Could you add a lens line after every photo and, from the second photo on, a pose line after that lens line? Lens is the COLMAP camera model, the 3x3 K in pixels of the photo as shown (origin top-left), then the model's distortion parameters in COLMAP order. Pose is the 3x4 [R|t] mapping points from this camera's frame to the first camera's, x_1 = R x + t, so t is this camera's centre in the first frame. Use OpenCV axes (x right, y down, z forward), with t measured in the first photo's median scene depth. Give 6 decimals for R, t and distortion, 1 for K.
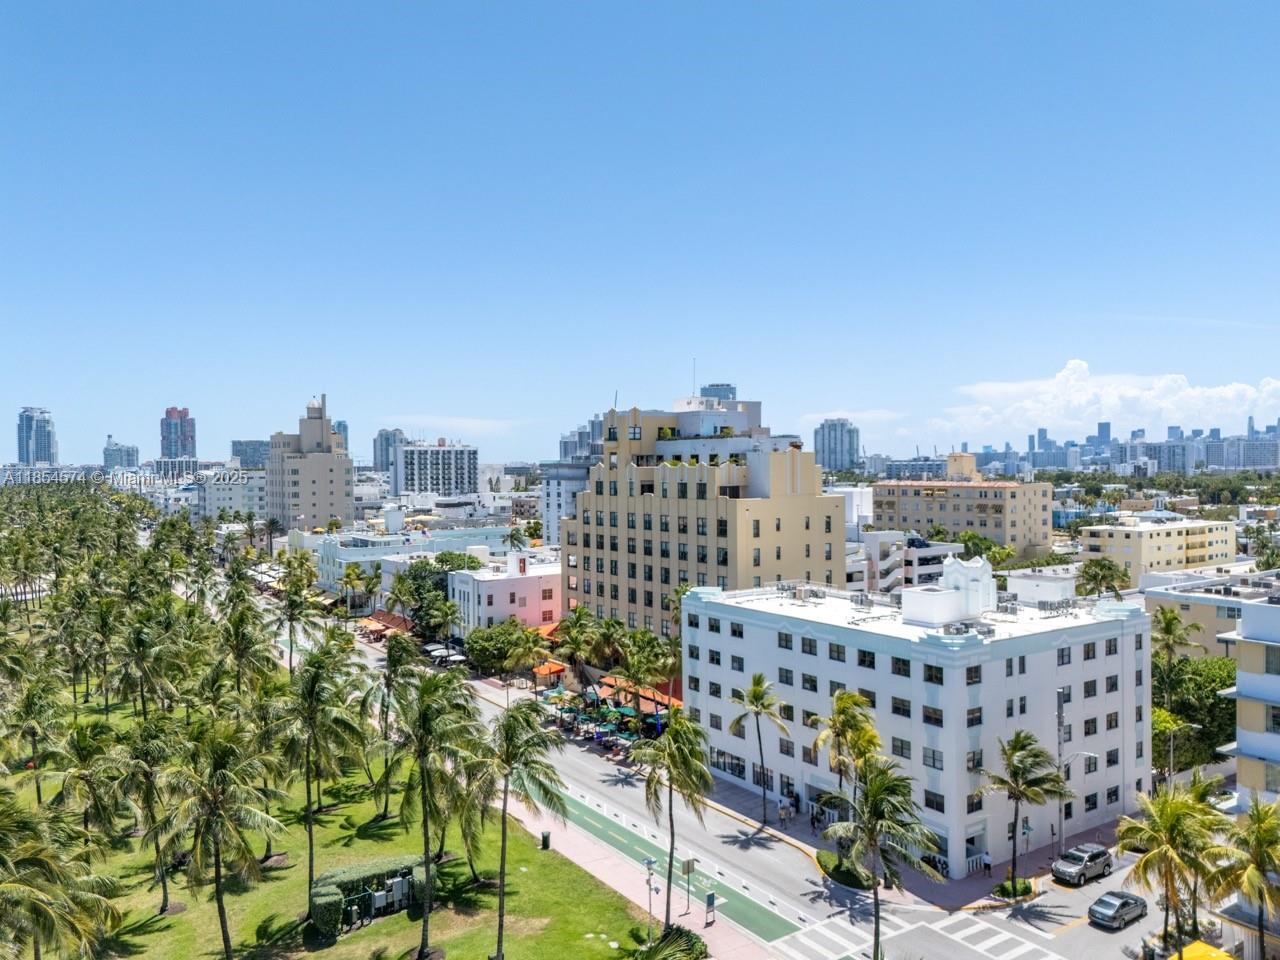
lens RADIAL K [[942.6, 0, 640.0], [0, 942.6, 480.0], [0, 0, 1]] dist [0.073123, -0.073705]
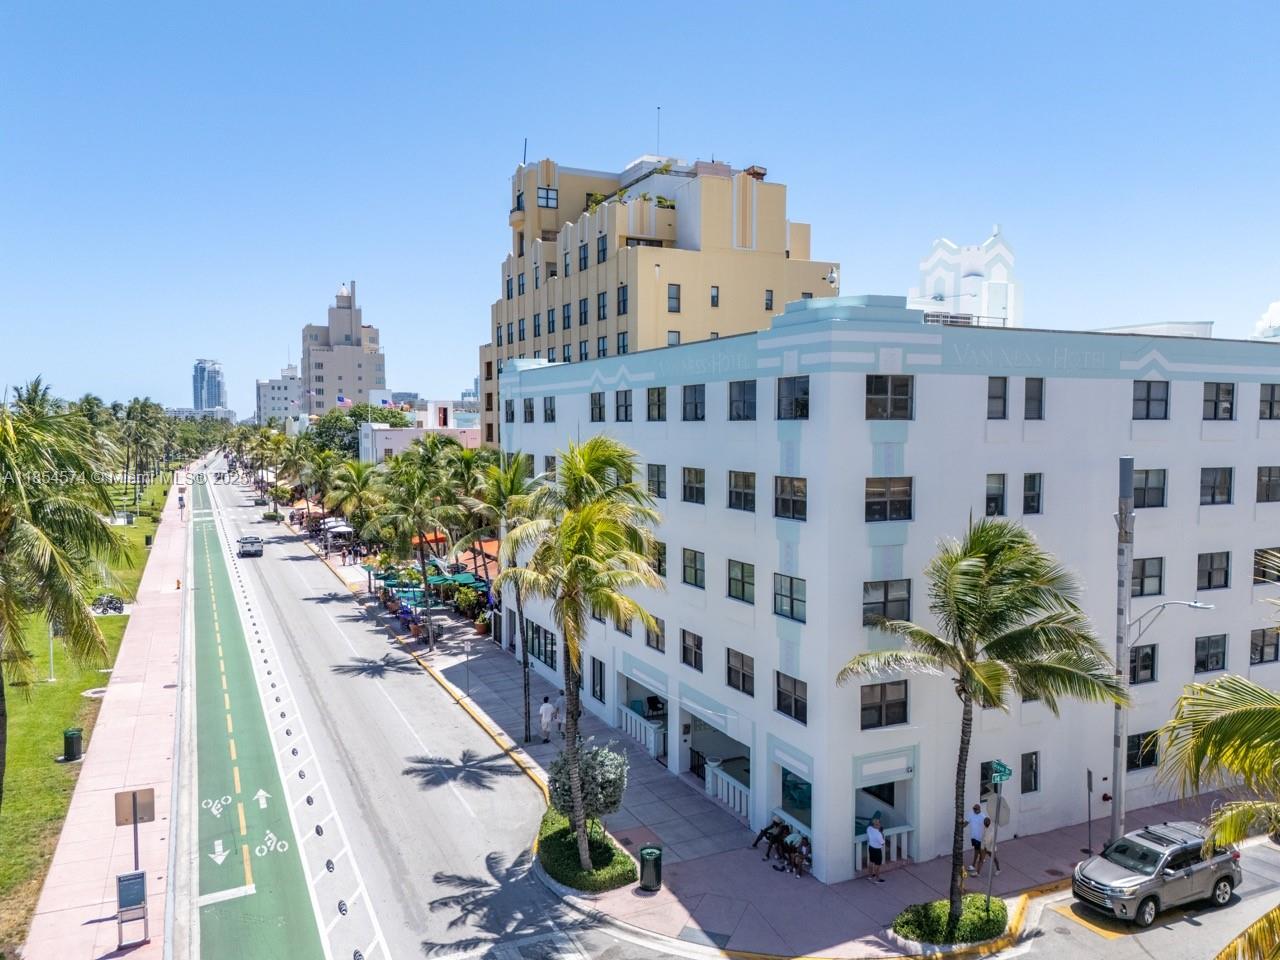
lens RADIAL K [[943.1, 0, 636.7], [0, 943.1, 480.4], [0, 0, 1]] dist [0.063969, -0.049306]
pose [[0.987374, 0.017089, -0.157479, 0.168392], [-0.010377, 0.999006, 0.043341, 0.122551], [0.158063, -0.041160, 0.986571, 0.317094]]
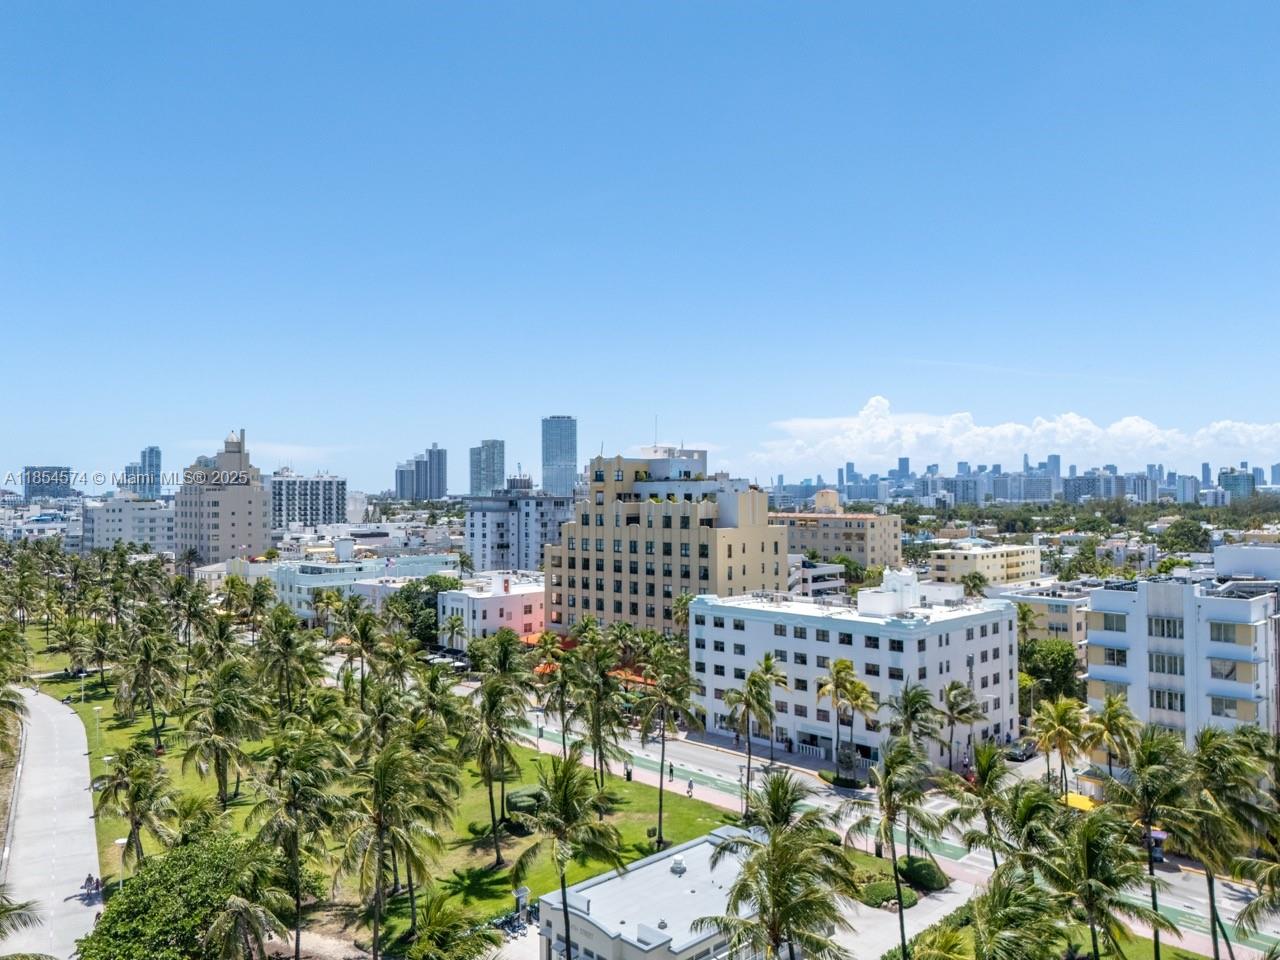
lens RADIAL K [[938.1, 0, 642.6], [0, 938.1, 477.4], [0, 0, 1]] dist [0.098292, -0.156220]
pose [[0.983148, 0.008137, 0.182631, -0.198089], [-0.001854, 0.999401, -0.034548, -0.004784], [-0.182803, 0.033627, 0.982574, -0.222367]]
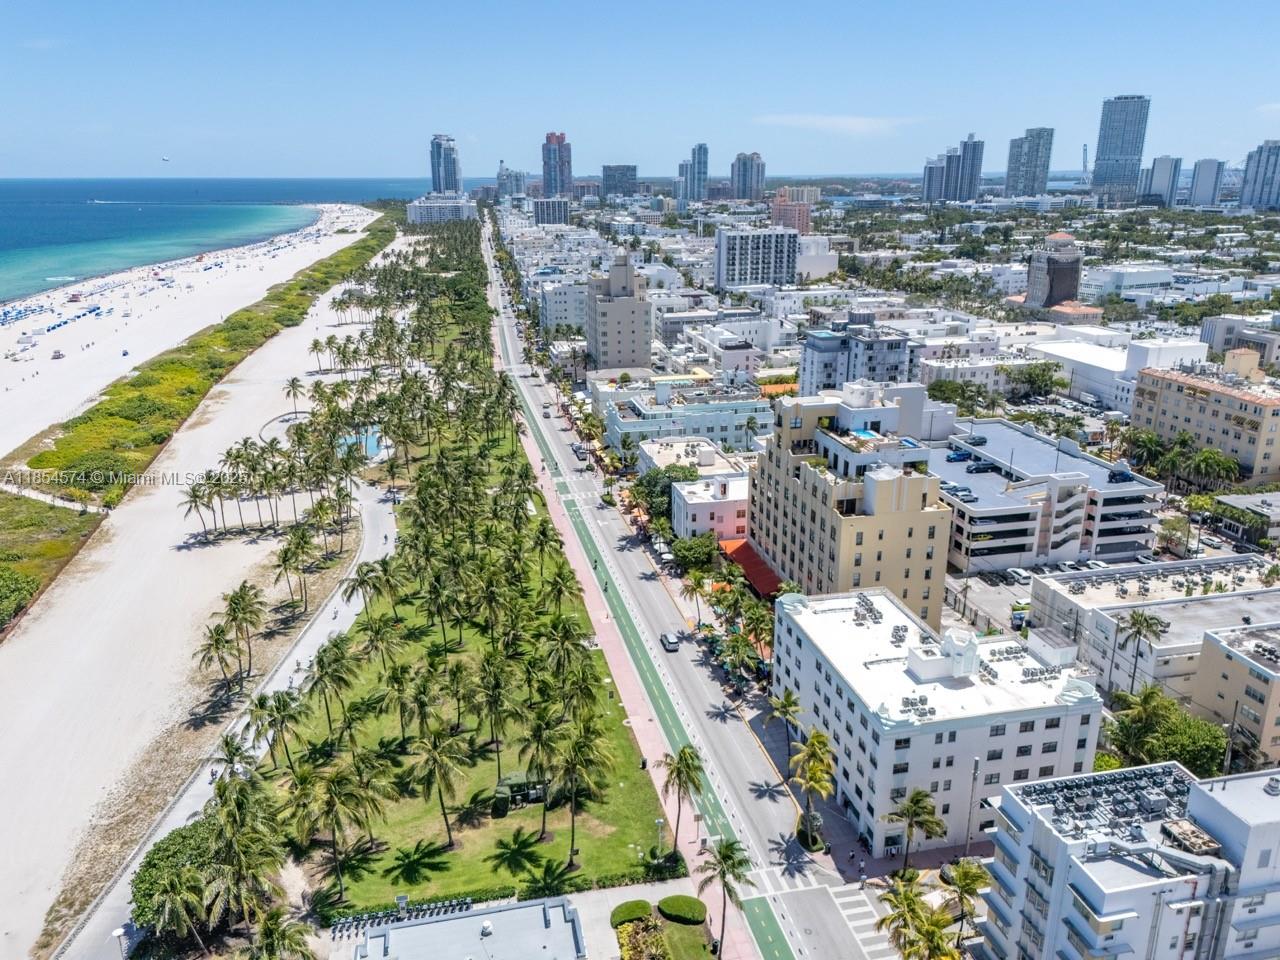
lens RADIAL K [[934.9, 0, 641.0], [0, 934.9, 488.5], [0, 0, 1]] dist [0.080074, -0.075722]
pose [[0.930934, 0.123397, -0.343708, 0.233984], [-0.013813, 0.952407, 0.304516, -0.334637], [0.364926, -0.278736, 0.888333, -0.184476]]
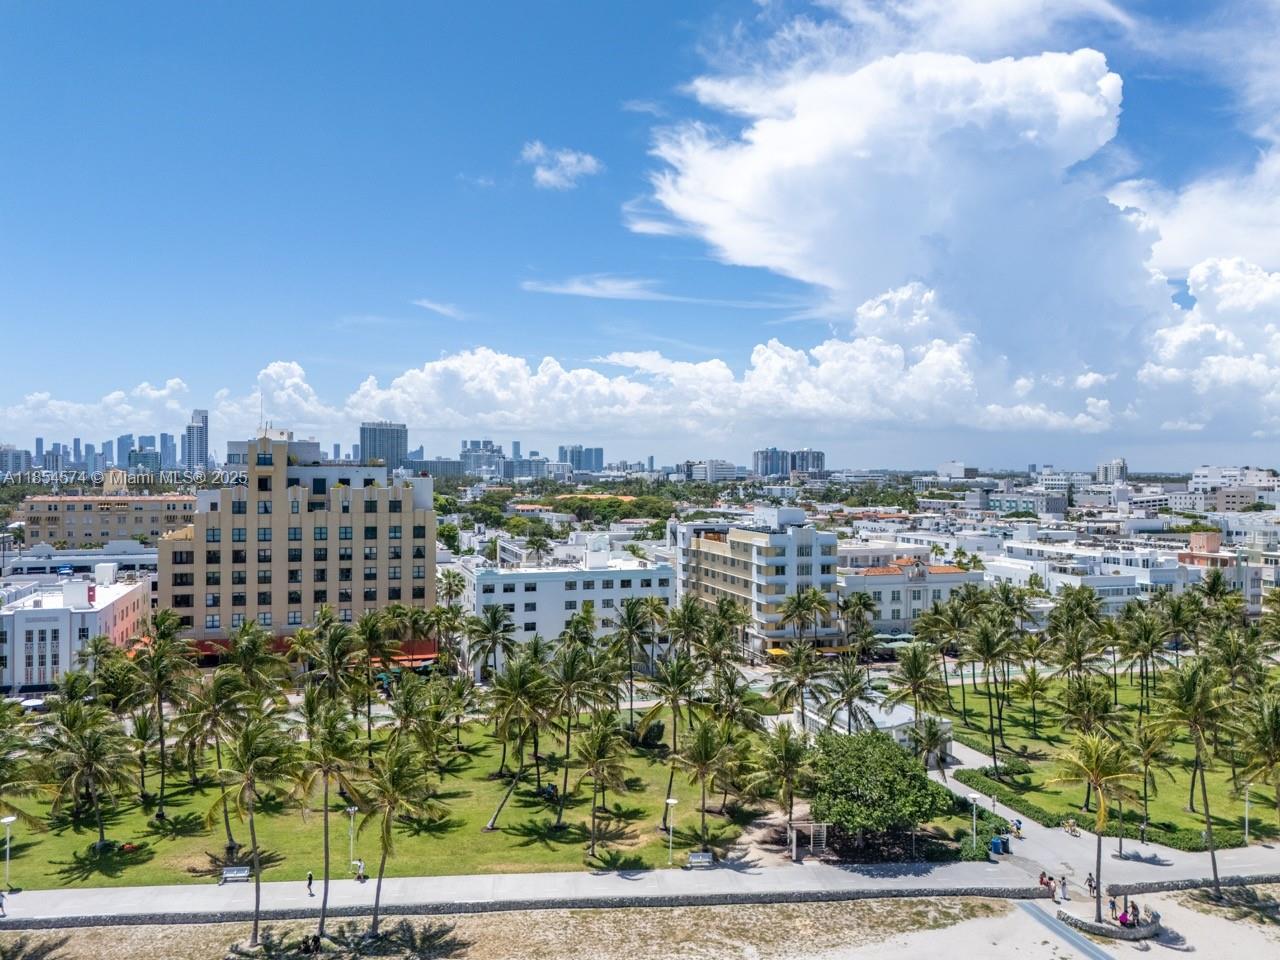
lens RADIAL K [[928.9, 0, 640.0], [0, 928.9, 480.0], [0, 0, 1]] dist [0.069556, -0.072193]
pose [[0.270697, -0.000195, 0.962665, -0.999536], [0.007650, 0.999969, -0.001949, -0.018735], [-0.962634, 0.007892, 0.270690, 0.252227]]
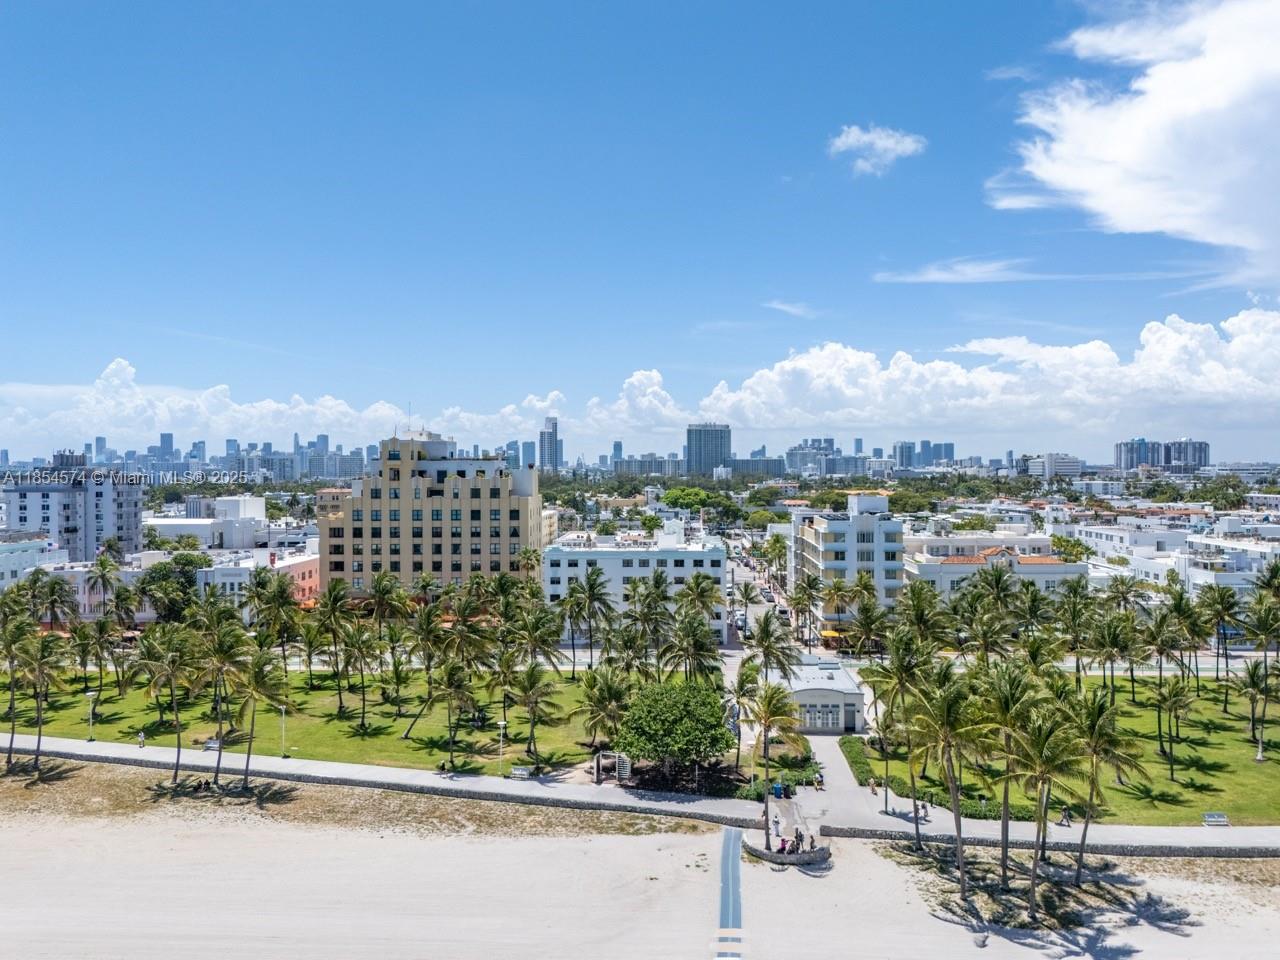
lens RADIAL K [[928.9, 0, 640.0], [0, 928.9, 480.0], [0, 0, 1]] dist [0.069556, -0.072193]
pose [[0.594989, -0.004777, 0.803719, -0.942816], [0.013429, 0.999902, -0.003998, -0.001104], [-0.803621, 0.013172, 0.594995, -0.141374]]
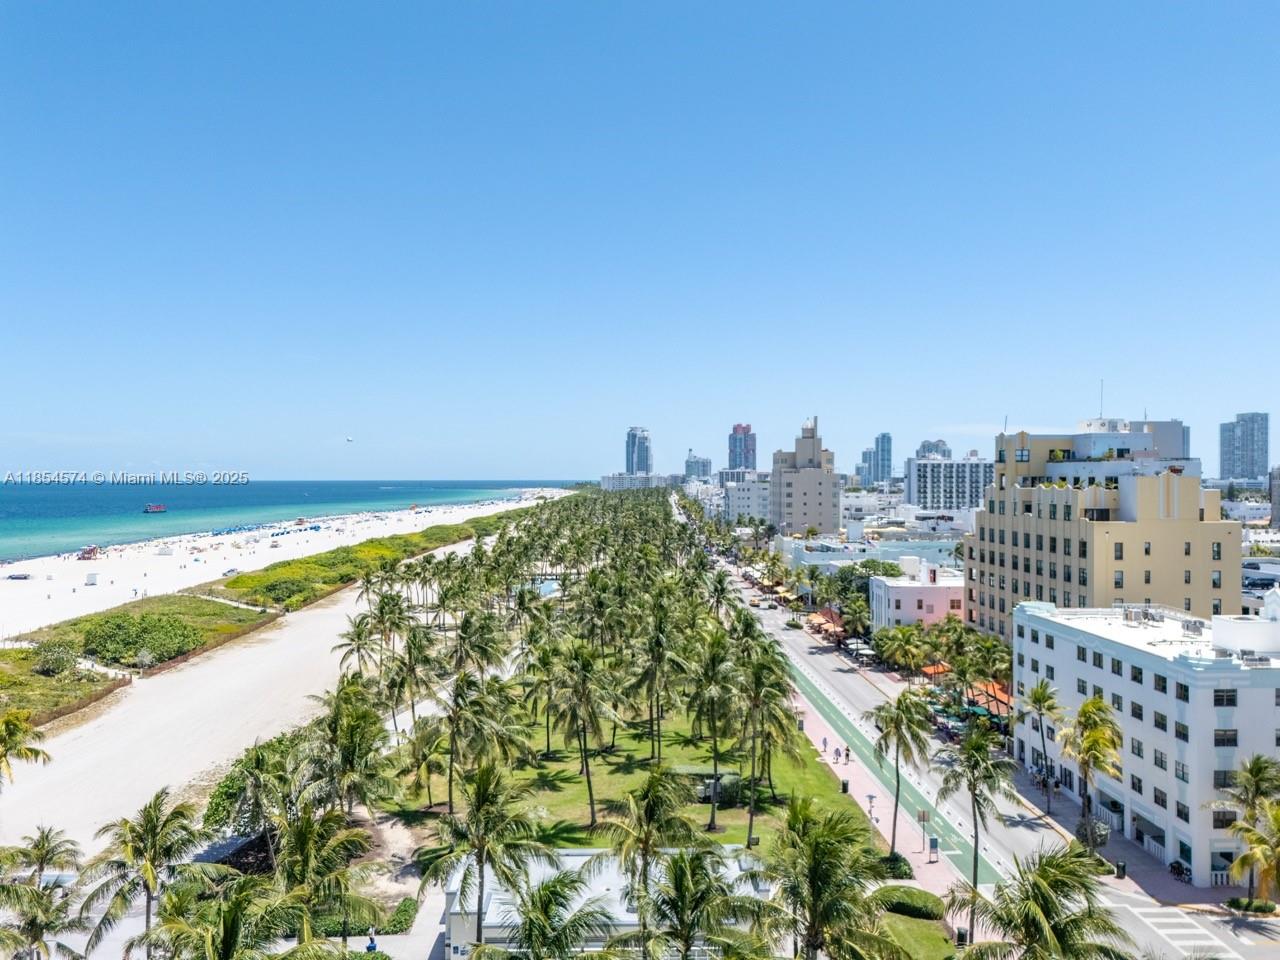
lens RADIAL K [[942.6, 0, 640.0], [0, 942.6, 480.0], [0, 0, 1]] dist [0.073123, -0.073705]
pose [[0.844238, 0.010726, -0.535862, 0.202144], [-0.016761, 0.999839, -0.006393, -0.008654], [0.535707, 0.014379, 0.844282, -0.127406]]
